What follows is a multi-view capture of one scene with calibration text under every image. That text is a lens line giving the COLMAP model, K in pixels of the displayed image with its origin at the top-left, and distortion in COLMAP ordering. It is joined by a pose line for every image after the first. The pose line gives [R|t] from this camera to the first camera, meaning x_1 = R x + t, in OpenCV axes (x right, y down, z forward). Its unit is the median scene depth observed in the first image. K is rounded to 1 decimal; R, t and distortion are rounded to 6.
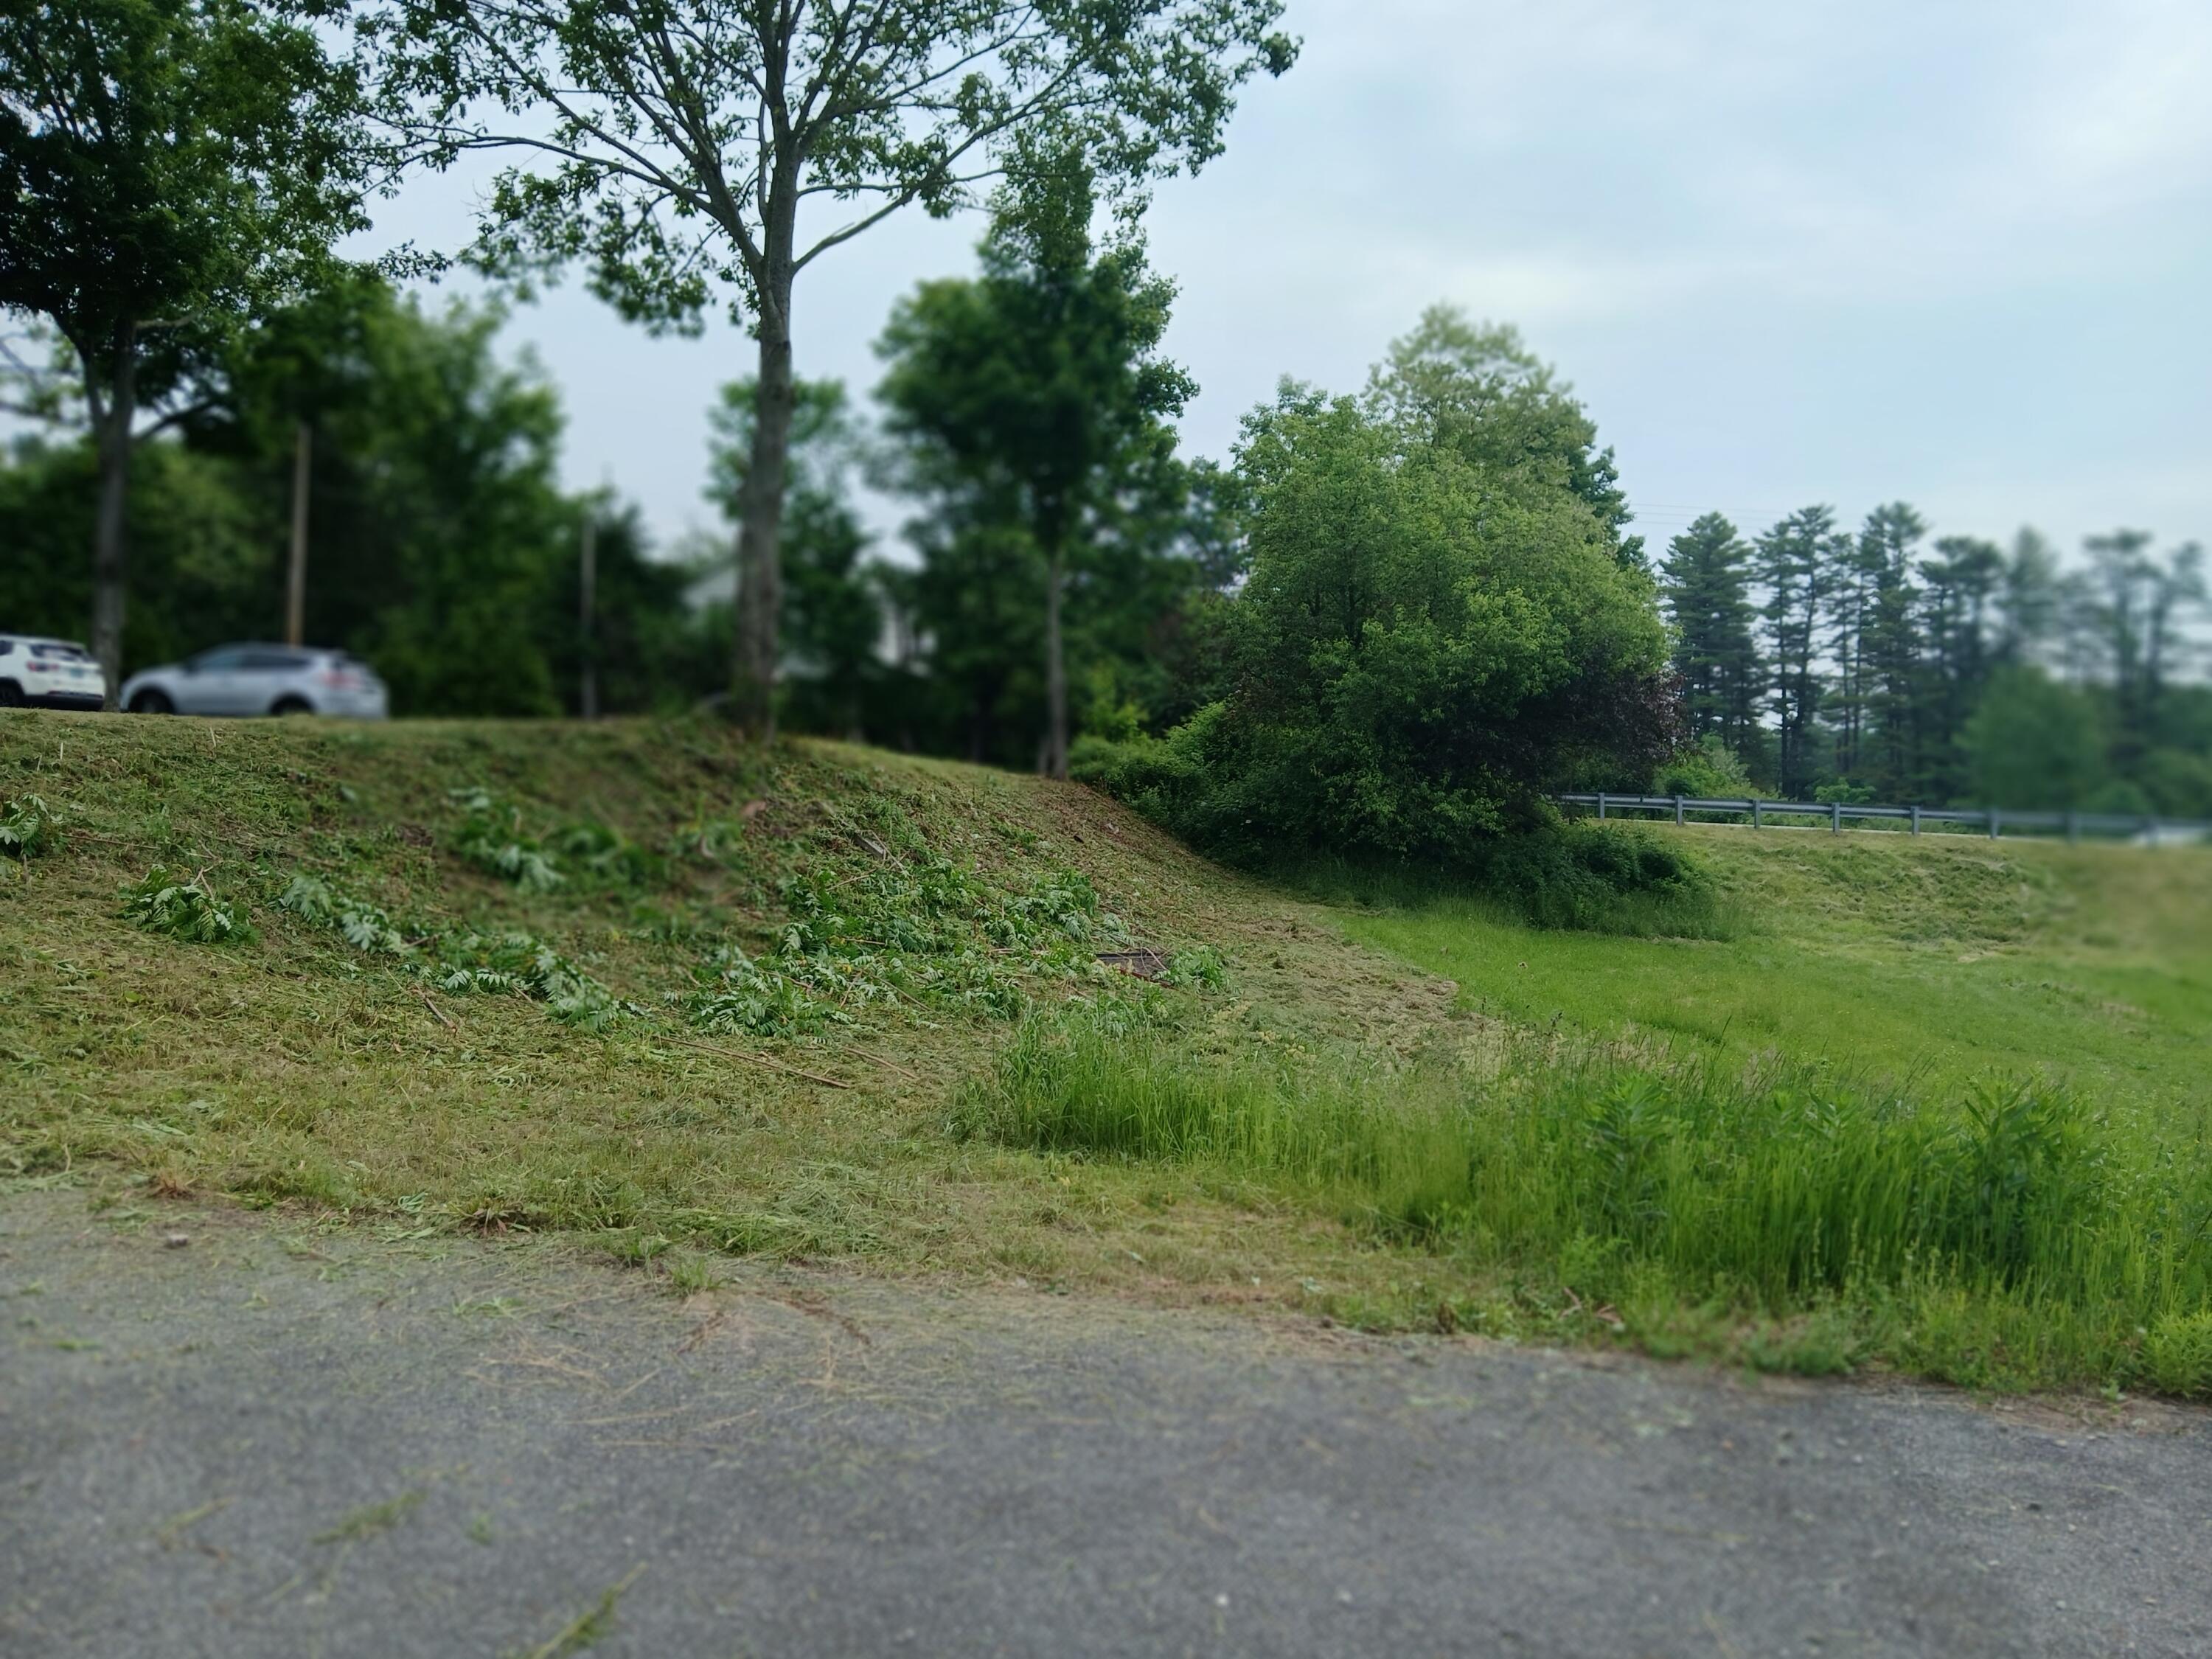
lens RADIAL K [[1724.6, 0, 1115.1], [0, 1724.6, 833.6], [0, 0, 1]] dist [0.057260, -0.103102]
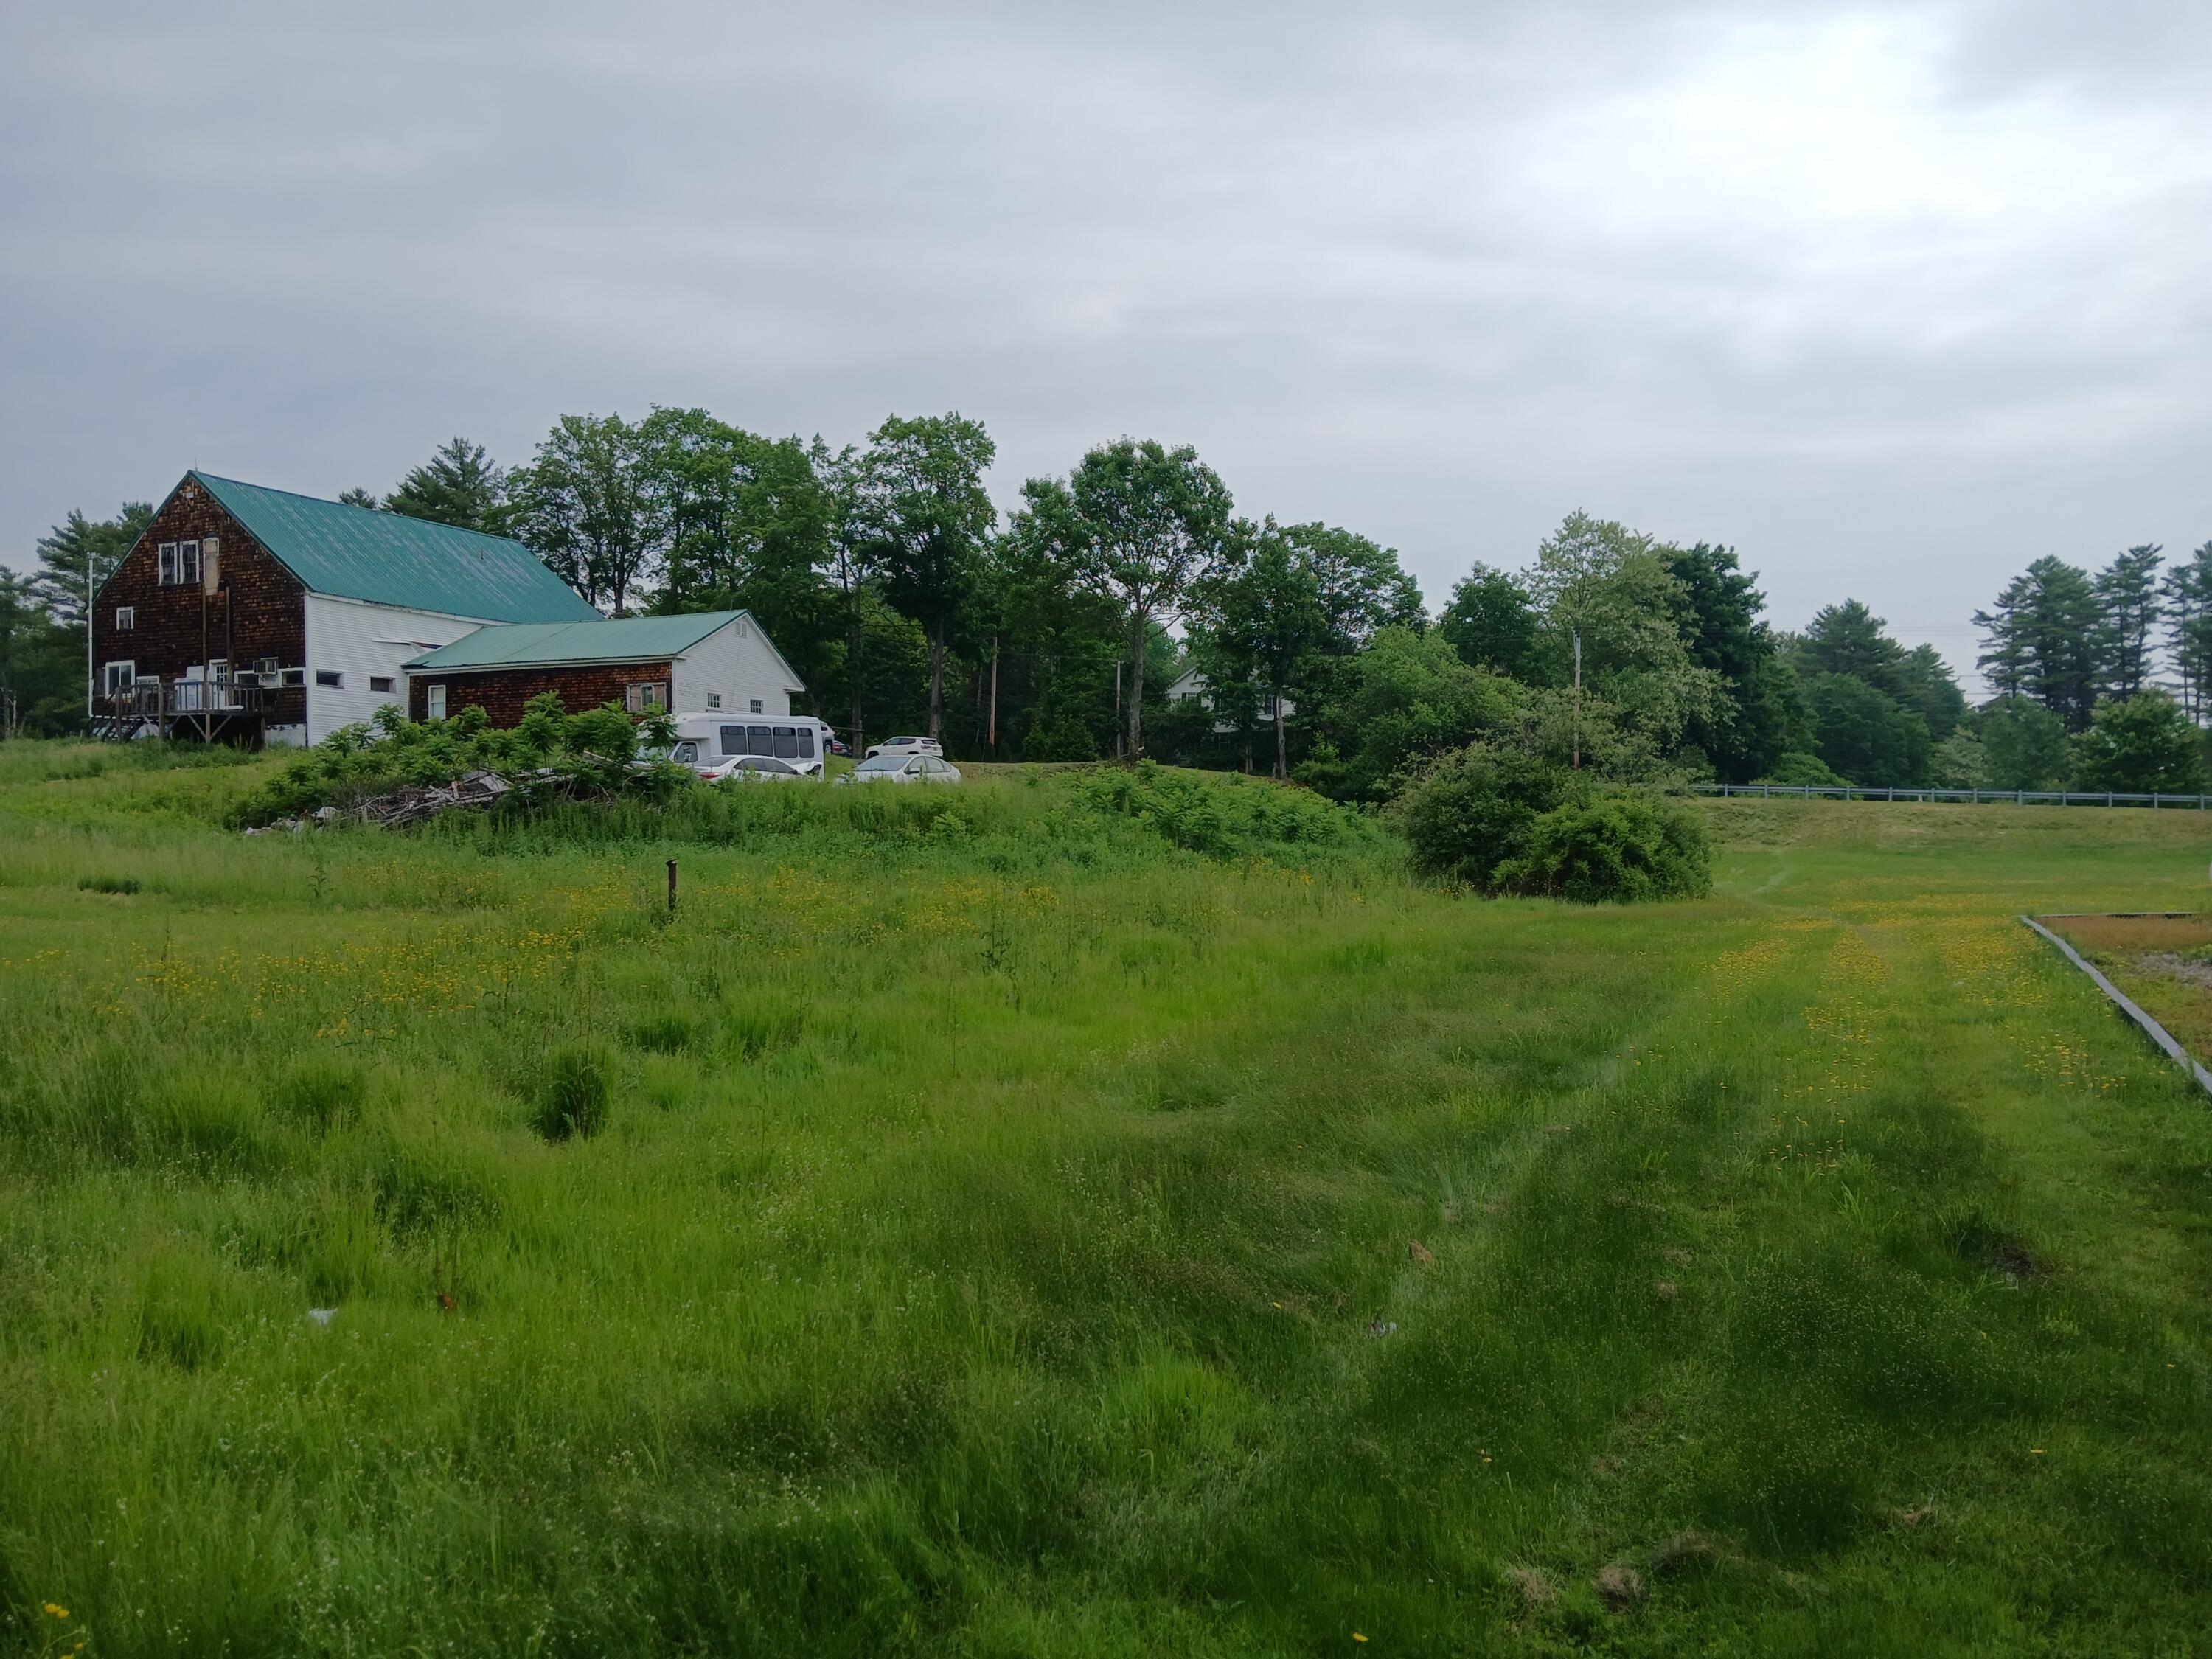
lens RADIAL K [[1724.6, 0, 1090.4], [0, 1724.6, 830.6], [0, 0, 1]] dist [0.057260, -0.103102]
pose [[0.941819, -0.017951, -0.335642, 0.320833], [0.010636, 0.999664, -0.023619, 0.058823], [0.335953, 0.018675, 0.941694, -0.849959]]
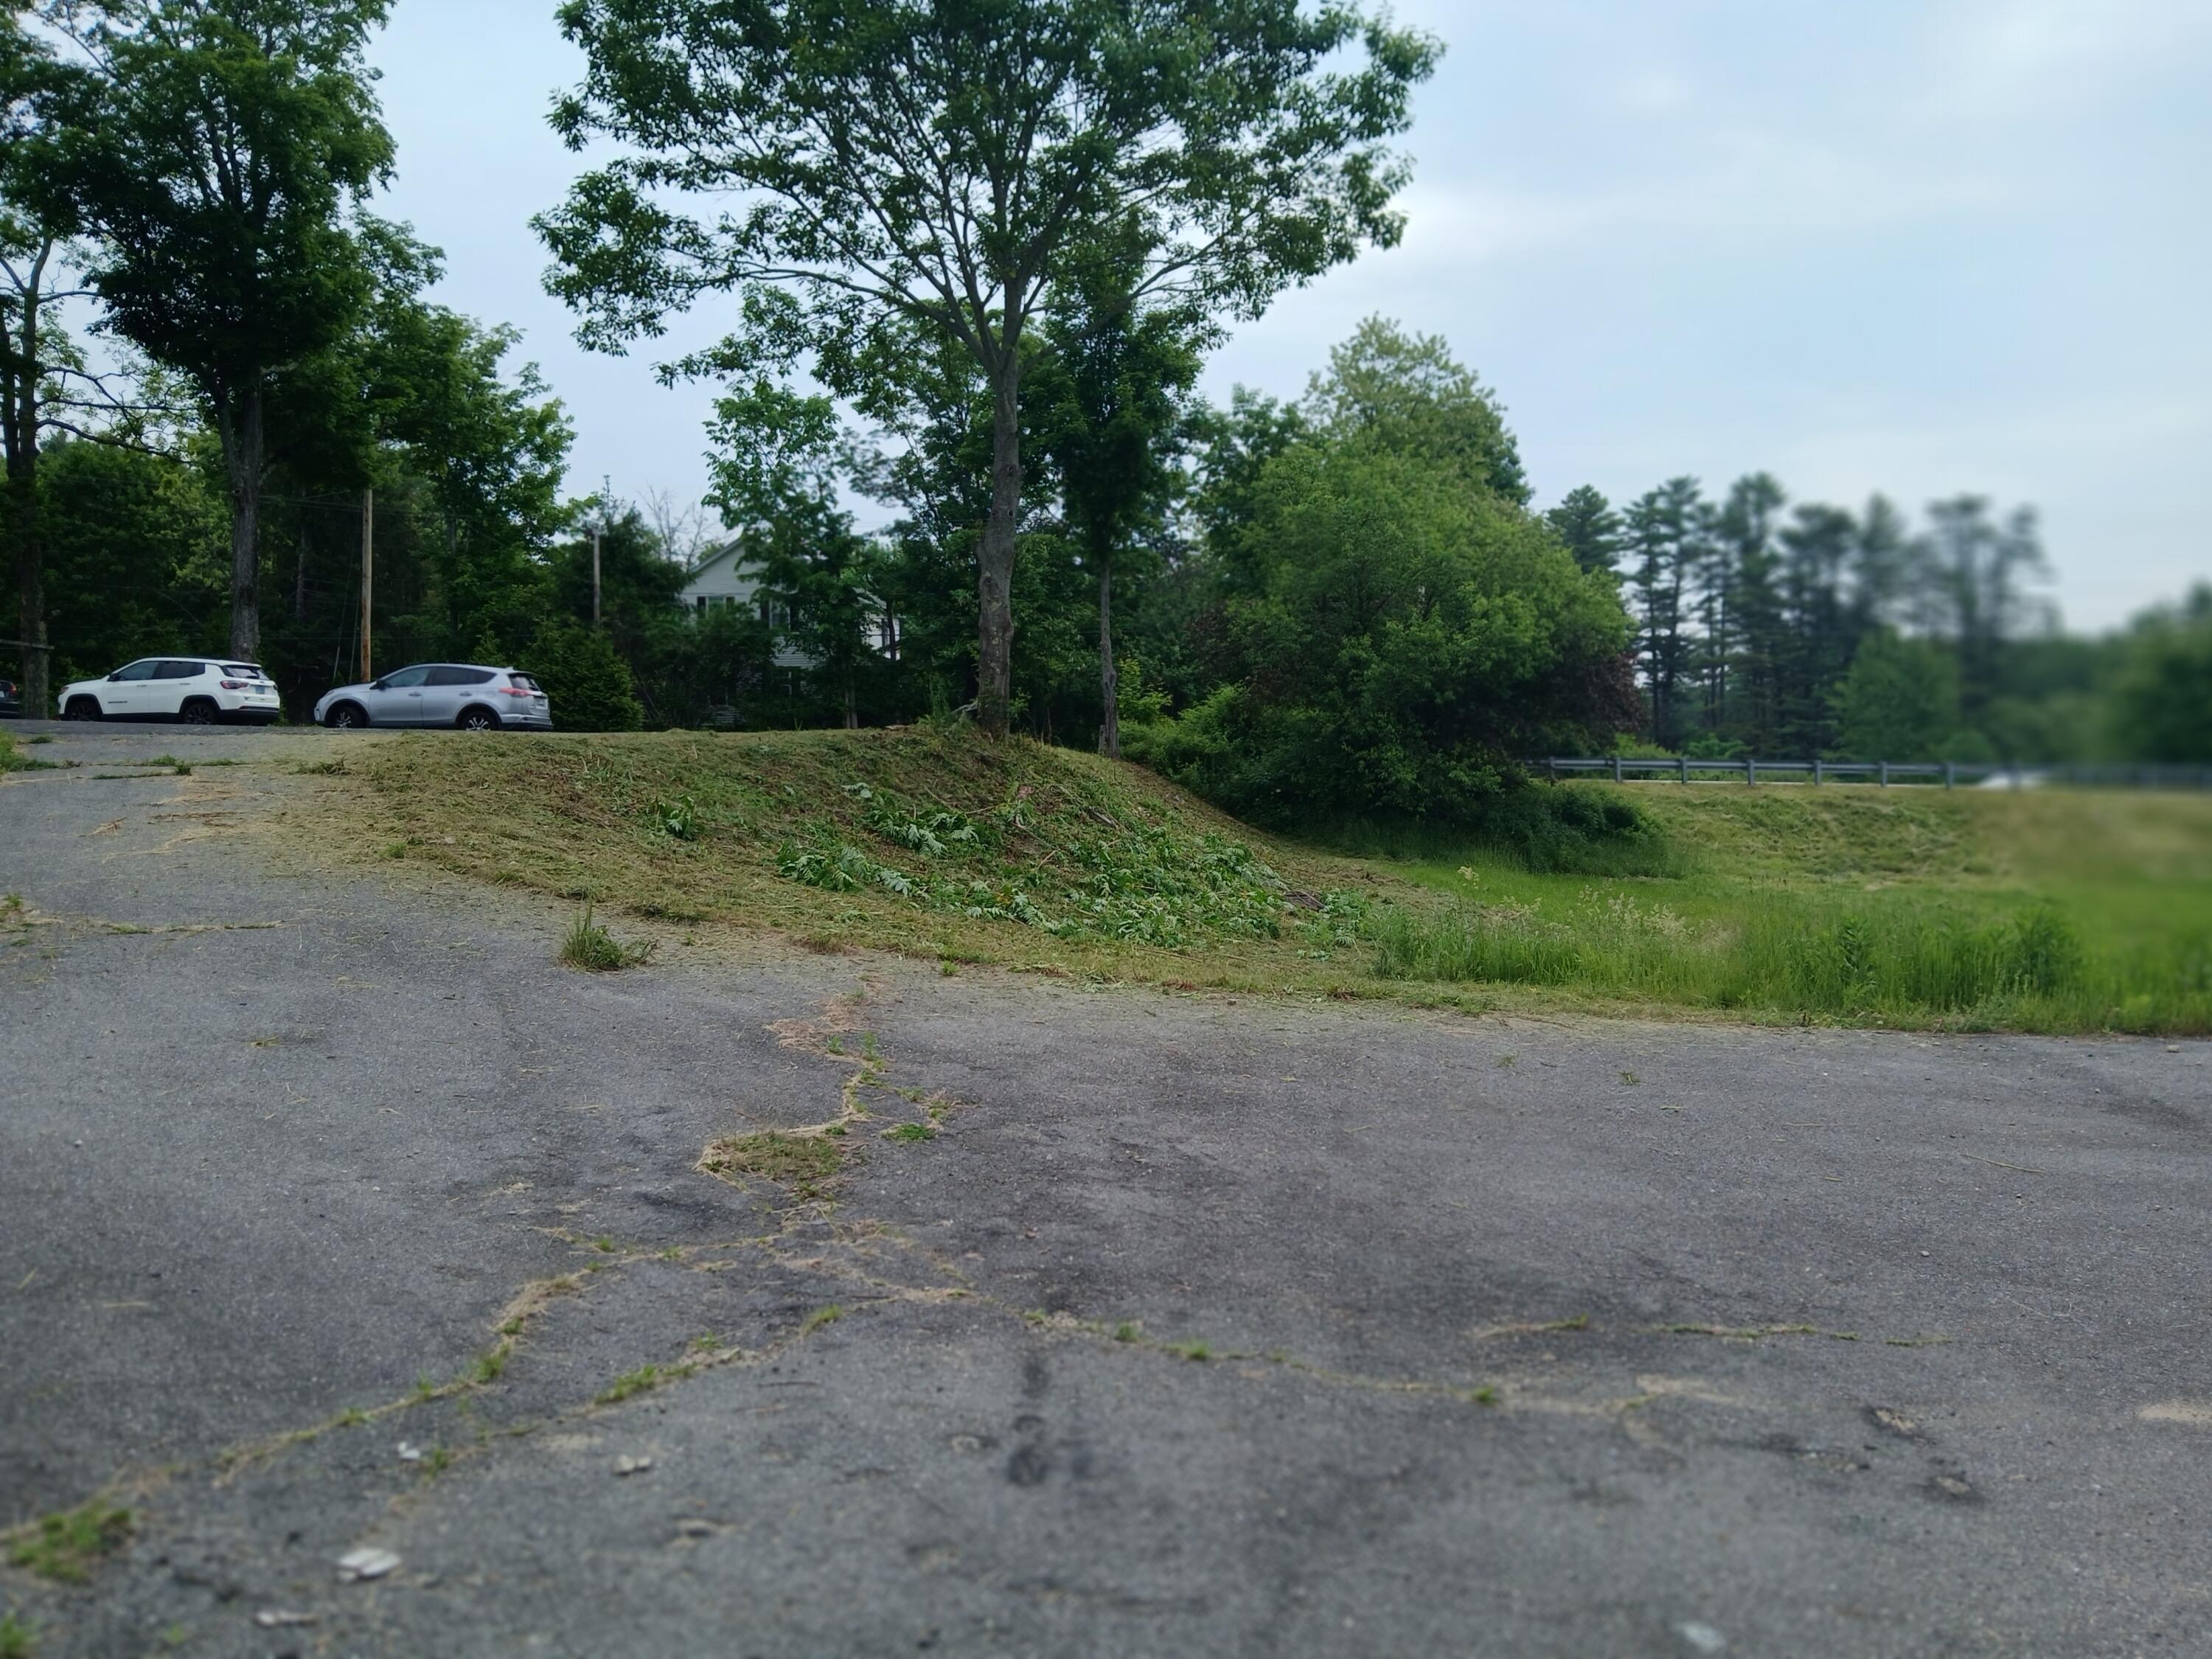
lens RADIAL K [[1724.6, 0, 1095.0], [0, 1724.6, 828.6], [0, 0, 1]] dist [0.057260, -0.103102]
pose [[0.997465, -0.030434, 0.064315, -0.072415], [0.029520, 0.999450, 0.015106, -0.001478], [-0.064739, -0.013169, 0.997815, -0.096677]]
